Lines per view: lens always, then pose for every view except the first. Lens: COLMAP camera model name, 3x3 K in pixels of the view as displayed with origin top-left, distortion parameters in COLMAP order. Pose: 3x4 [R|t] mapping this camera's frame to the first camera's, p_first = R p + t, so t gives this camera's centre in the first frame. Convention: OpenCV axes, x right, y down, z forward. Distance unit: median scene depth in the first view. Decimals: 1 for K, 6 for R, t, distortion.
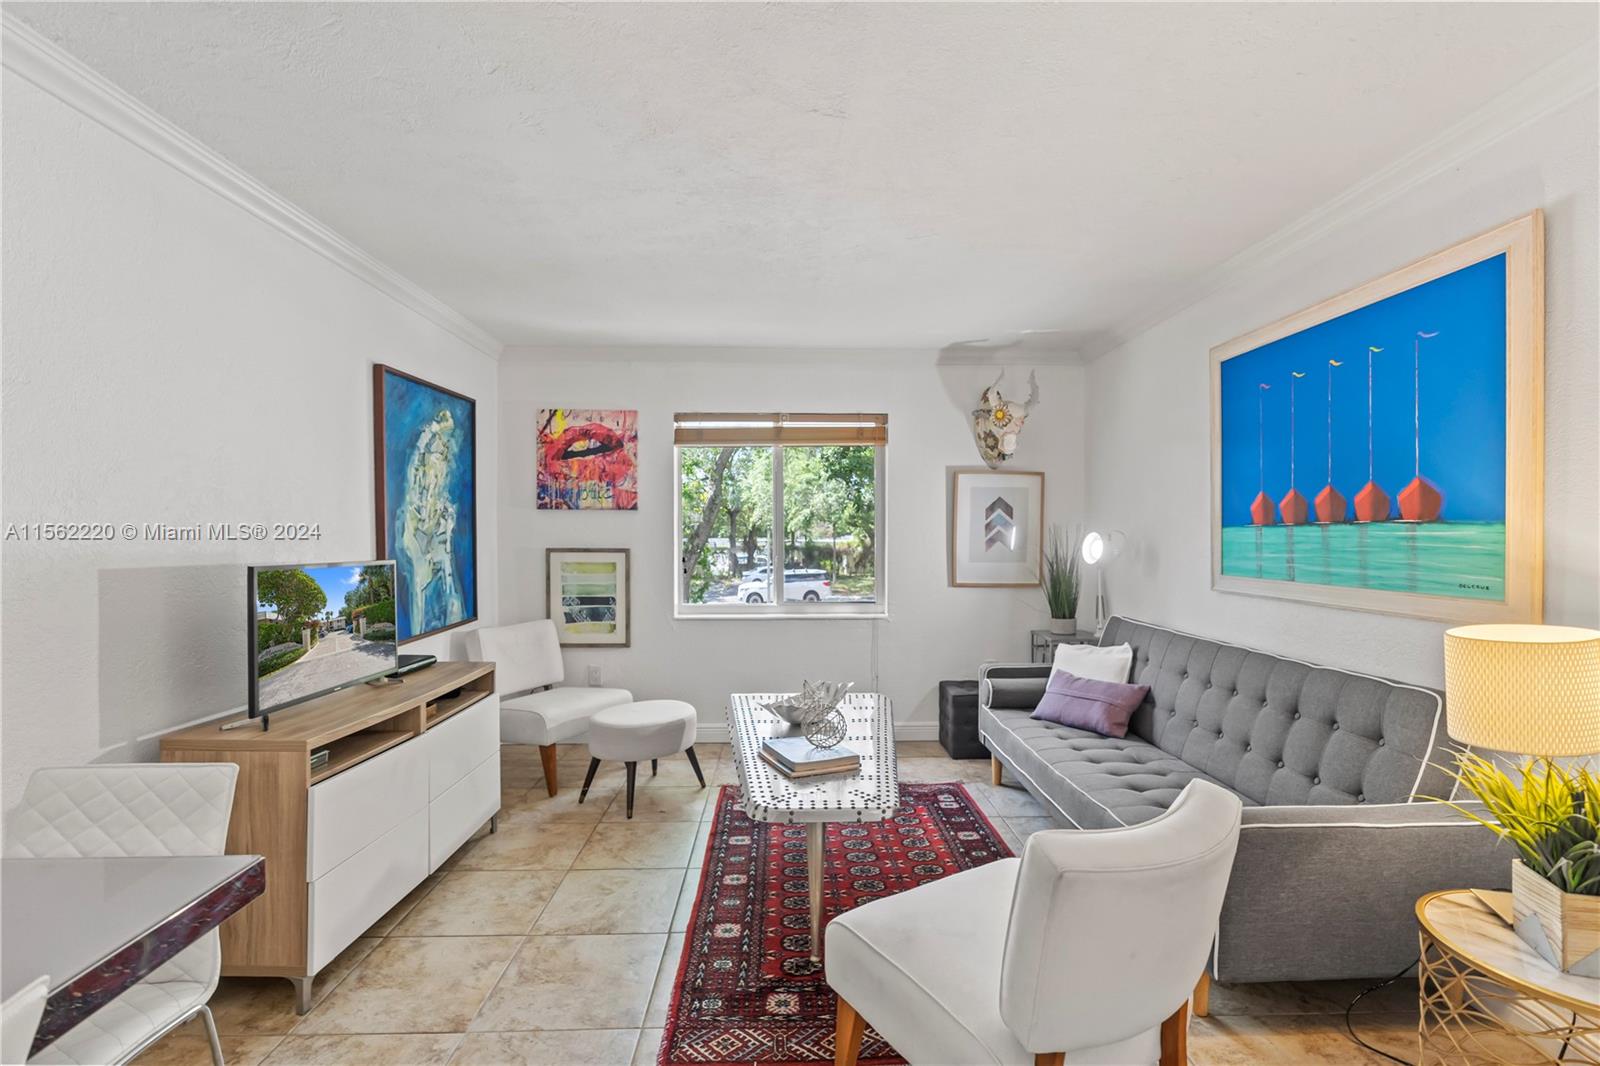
lens RADIAL K [[723.4, 0, 802.6], [0, 723.4, 542.9], [0, 0, 1]] dist [-0.004331, 0.000218]
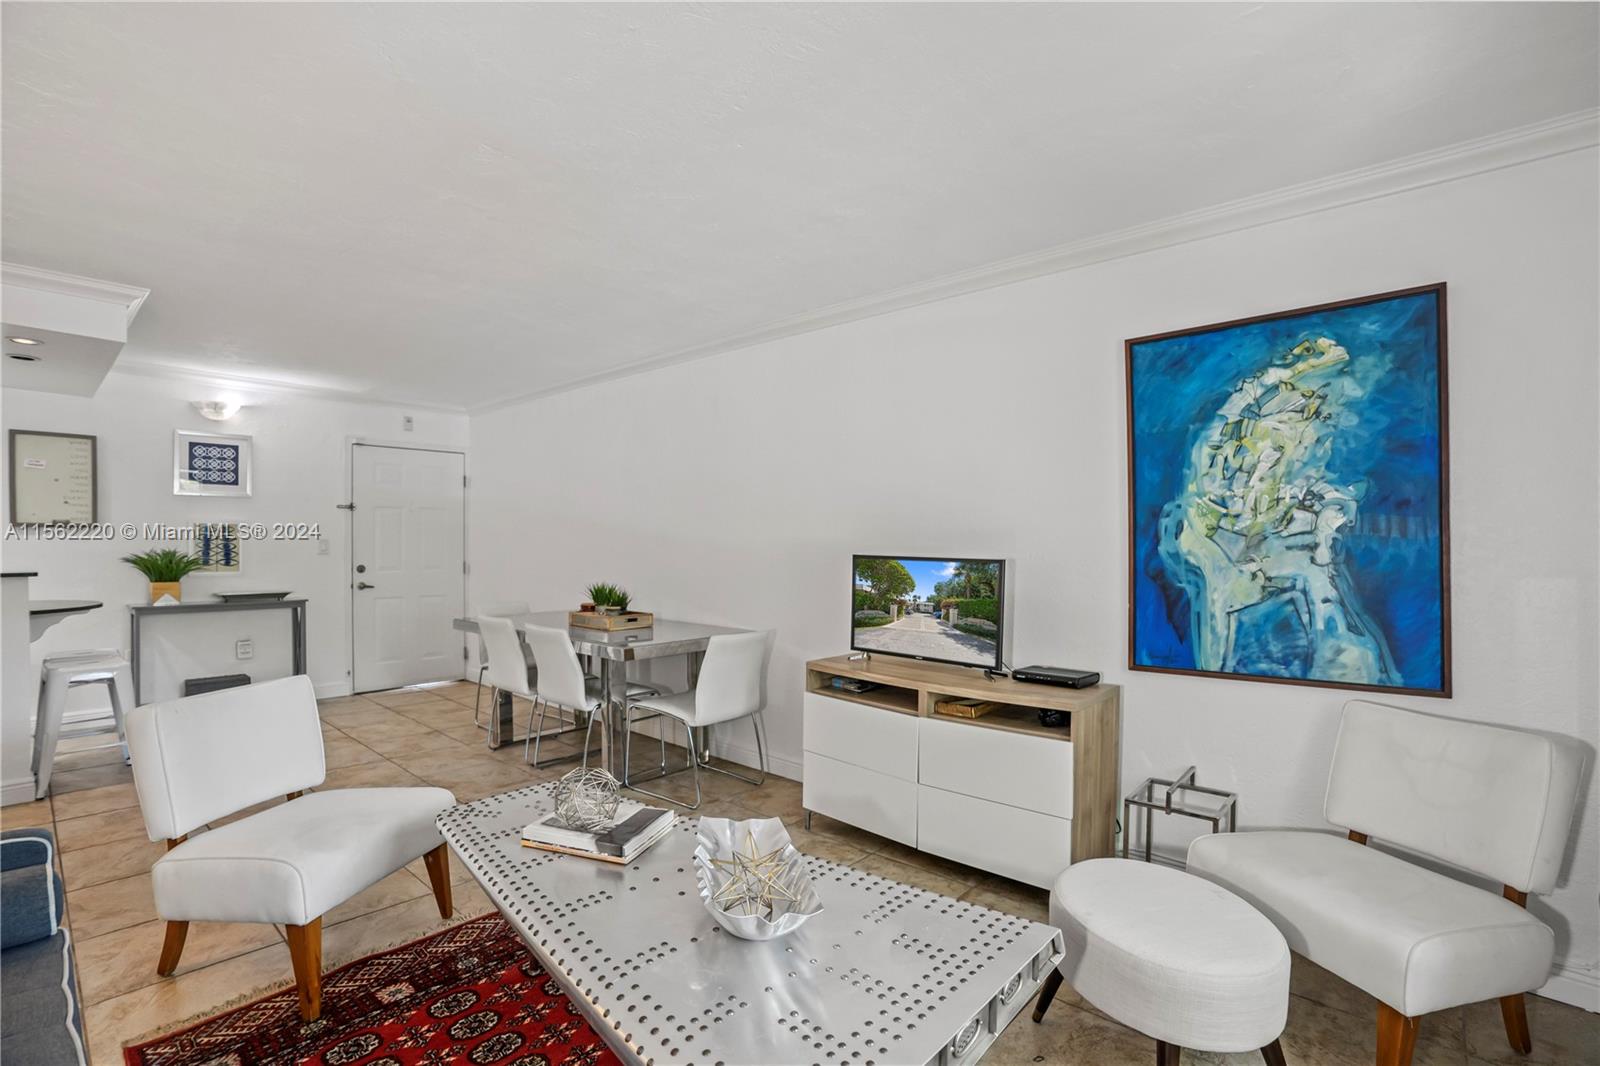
lens RADIAL K [[740.0, 0, 803.0], [0, 740.0, 546.7], [0, 0, 1]] dist [-0.065606, 0.025407]
pose [[-0.685780, -0.000020, -0.727808, 0.296608], [-0.016874, 0.999732, 0.015873, -0.004625], [0.727613, 0.023167, -0.685597, 1.203289]]
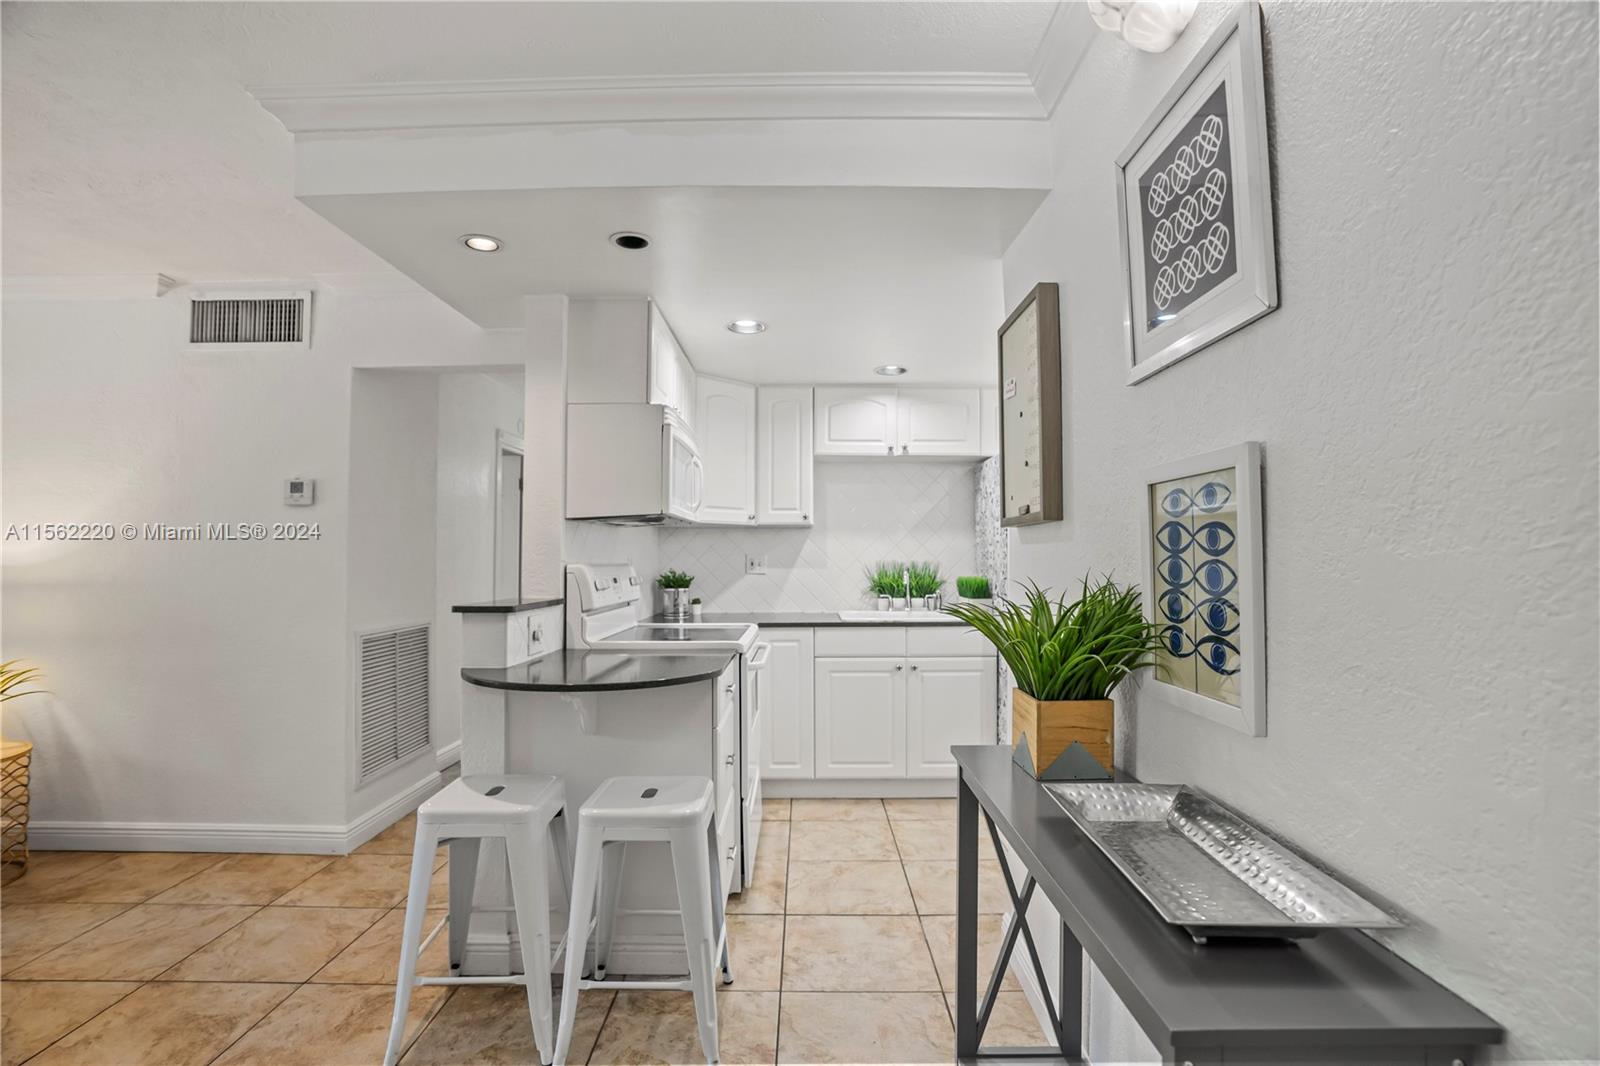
lens RADIAL K [[733.9, 0, 800.0], [0, 733.9, 533.0], [0, 0, 1]] dist [-0.068313, 0.025292]
pose [[0.034605, 0.033736, 0.998831, -0.292763], [0.014766, 0.999304, -0.034264, 0.027766], [-0.999292, 0.015934, 0.034083, -0.545729]]
